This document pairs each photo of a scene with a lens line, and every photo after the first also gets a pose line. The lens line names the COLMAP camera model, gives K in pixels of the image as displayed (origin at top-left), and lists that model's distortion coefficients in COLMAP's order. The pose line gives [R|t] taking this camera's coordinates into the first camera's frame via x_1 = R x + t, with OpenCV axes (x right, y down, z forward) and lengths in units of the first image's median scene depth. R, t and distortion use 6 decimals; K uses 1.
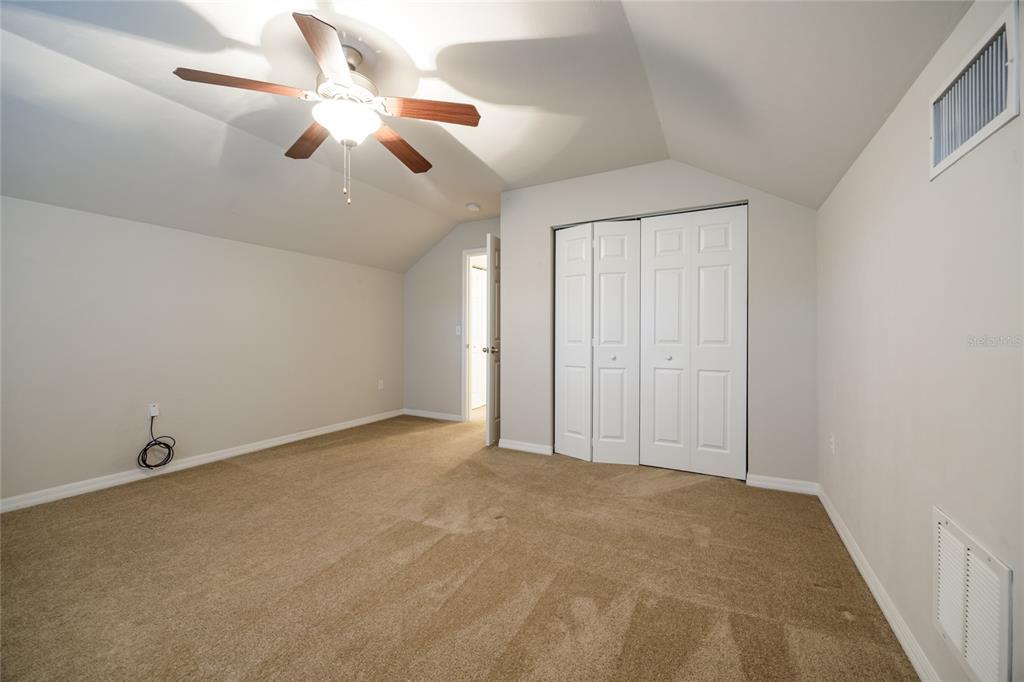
lens RADIAL K [[390.4, 0, 519.1], [0, 390.4, 331.1], [0, 0, 1]] dist [-0.001122, -0.000010]
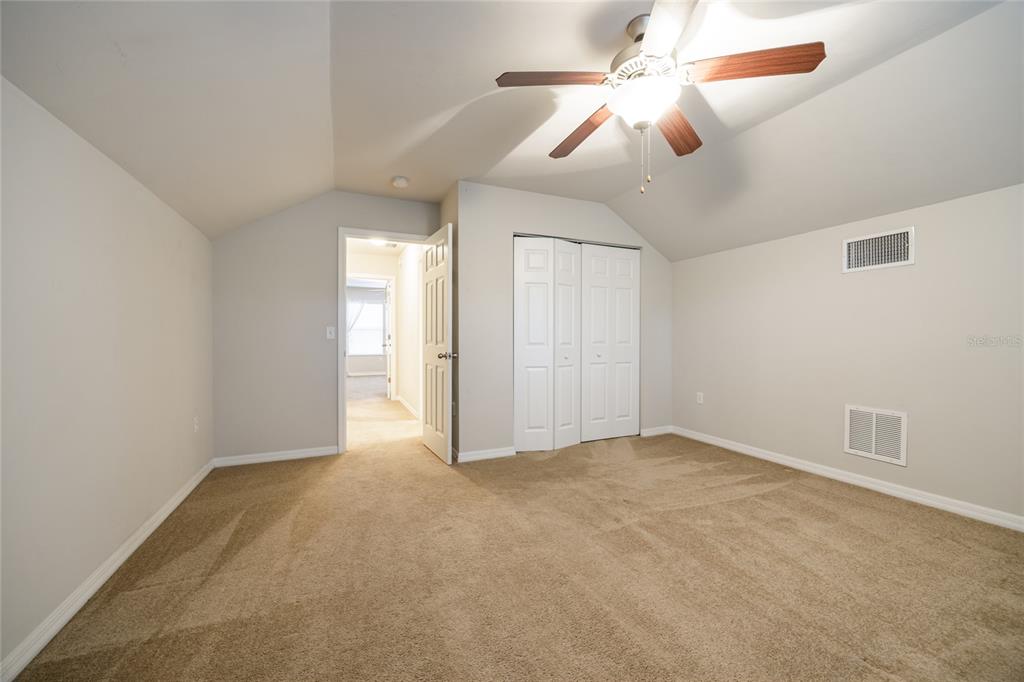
lens RADIAL K [[409.7, 0, 470.7], [0, 409.7, 340.0], [0, 0, 1]] dist [-0.001281, -0.000111]
pose [[0.623393, -0.007828, 0.781870, -0.920144], [-0.001847, 0.999932, 0.011484, 0.002803], [-0.781907, -0.008603, 0.623336, 0.462612]]
